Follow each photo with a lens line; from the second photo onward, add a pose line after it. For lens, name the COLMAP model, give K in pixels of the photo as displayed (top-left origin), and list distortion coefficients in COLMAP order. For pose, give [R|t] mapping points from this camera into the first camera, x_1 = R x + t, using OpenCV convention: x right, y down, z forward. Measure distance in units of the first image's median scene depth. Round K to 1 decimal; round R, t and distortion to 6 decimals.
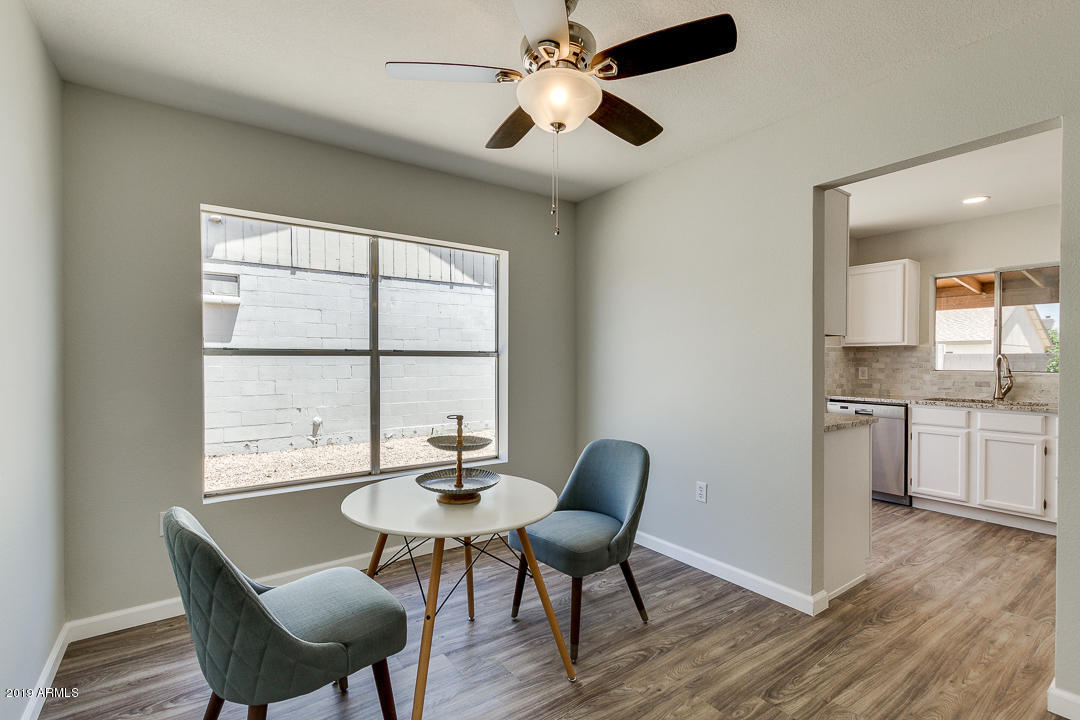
lens RADIAL K [[502.8, 0, 539.7], [0, 502.8, 366.5], [0, 0, 1]] dist [0.012155, -0.003738]
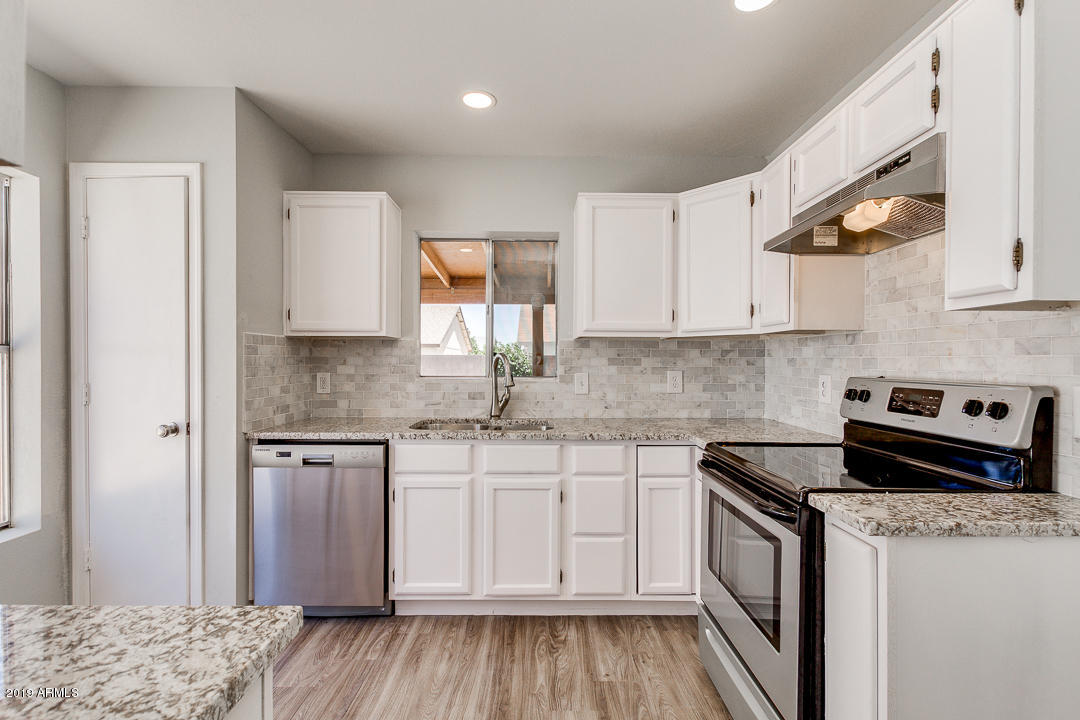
lens RADIAL K [[502.8, 0, 535.2], [0, 502.8, 360.8], [0, 0, 1]] dist [0.012155, -0.003738]
pose [[0.597885, 0.000664, 0.801582, 0.345815], [0.008621, 0.999936, -0.007258, -0.007230], [-0.801536, 0.011250, 0.597841, 0.489678]]
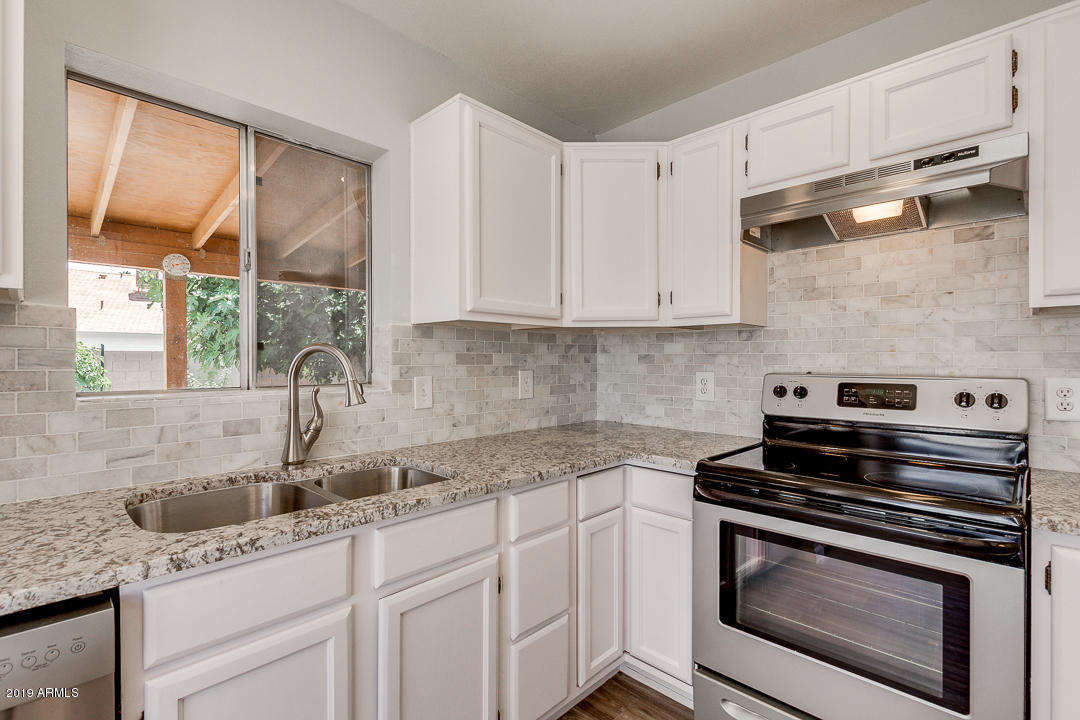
lens RADIAL K [[502.8, 0, 544.0], [0, 502.8, 360.6], [0, 0, 1]] dist [0.012155, -0.003738]
pose [[-0.160353, -0.003649, 0.987053, 0.467868], [0.013085, 0.999897, 0.005823, -0.010094], [-0.986973, 0.013850, -0.160289, 0.800061]]
